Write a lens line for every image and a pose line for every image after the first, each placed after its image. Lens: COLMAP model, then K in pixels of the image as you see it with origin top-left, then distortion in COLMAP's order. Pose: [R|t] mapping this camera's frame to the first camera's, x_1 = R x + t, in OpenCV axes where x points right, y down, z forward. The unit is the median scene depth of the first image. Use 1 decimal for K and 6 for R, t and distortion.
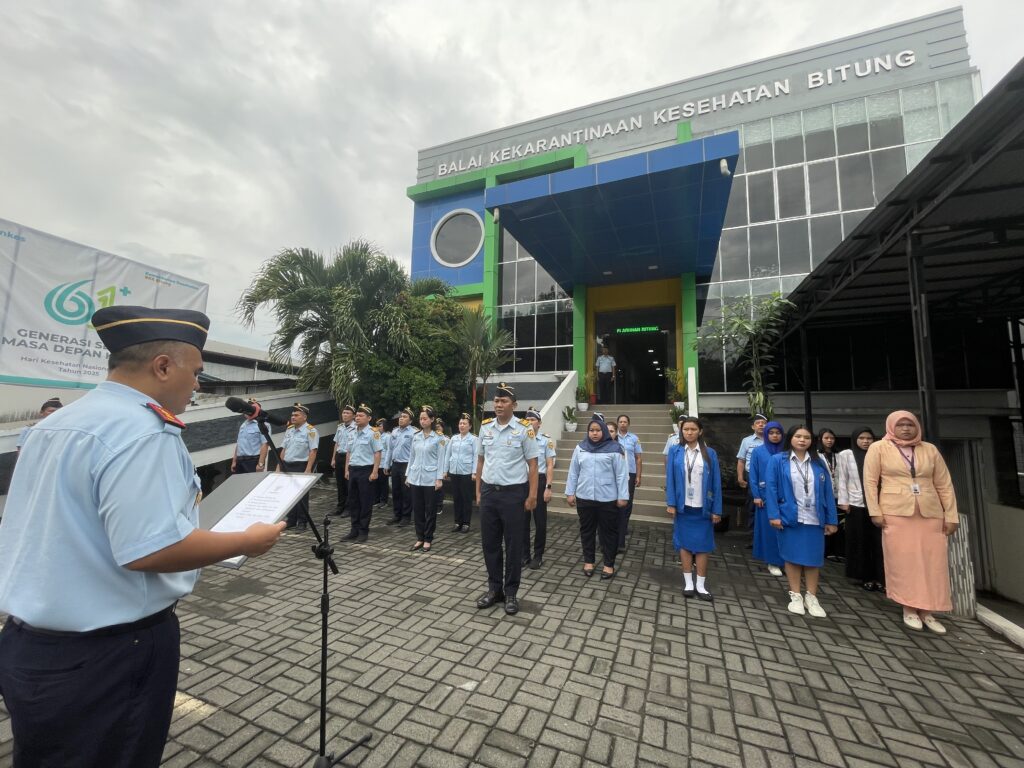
lens RADIAL K [[414.3, 0, 507.8], [0, 414.3, 382.8], [0, 0, 1]] dist [-0.002054, -0.000078]
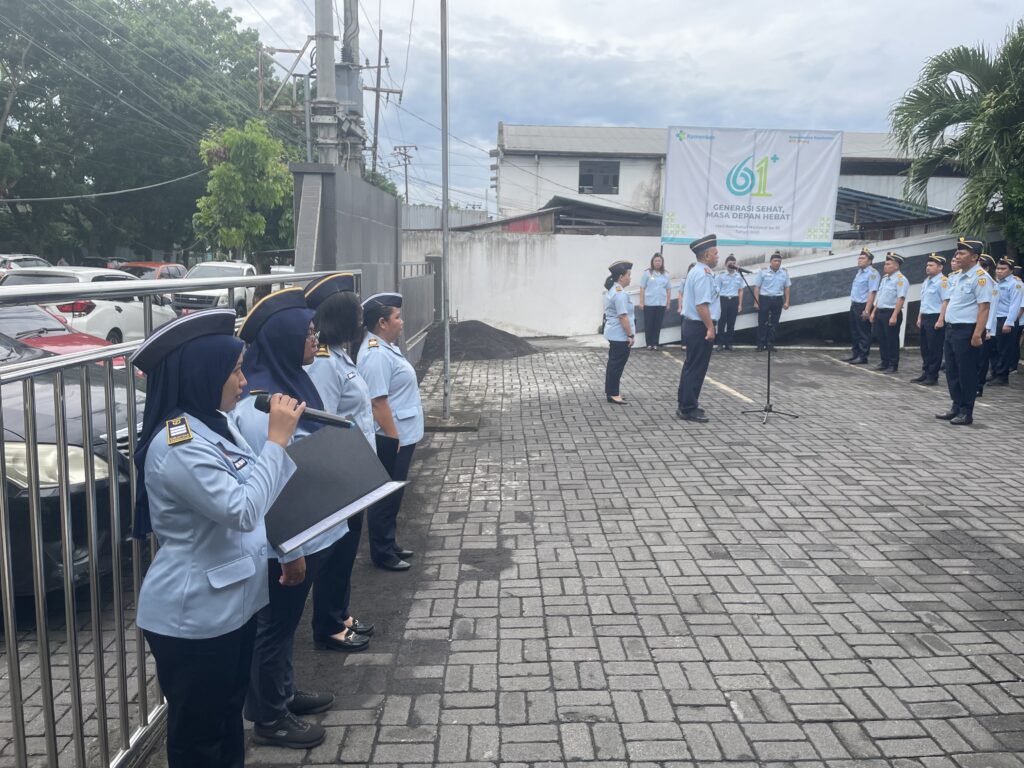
lens RADIAL K [[774.0, 0, 502.6], [0, 774.0, 379.3], [0, 0, 1]] dist [0.004340, -0.010901]
pose [[0.376198, 0.129350, -0.917466, 0.933759], [0.088919, 0.980597, 0.174711, -0.063922], [0.922263, -0.147305, 0.357397, -0.623927]]
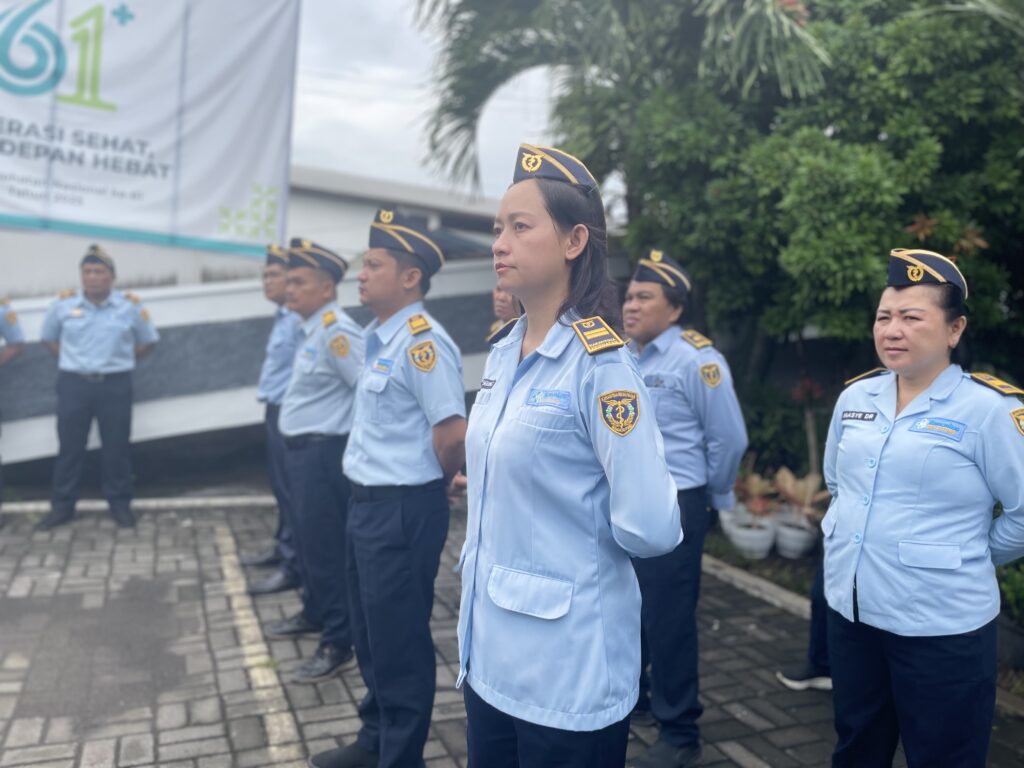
lens RADIAL K [[774.0, 0, 514.7], [0, 774.0, 375.9], [0, 0, 1]] dist [0.004340, -0.010901]
pose [[0.728592, 0.066725, -0.681690, -0.014446], [0.014662, 0.993496, 0.112917, 0.085427], [0.684791, -0.092265, 0.722875, 0.687649]]
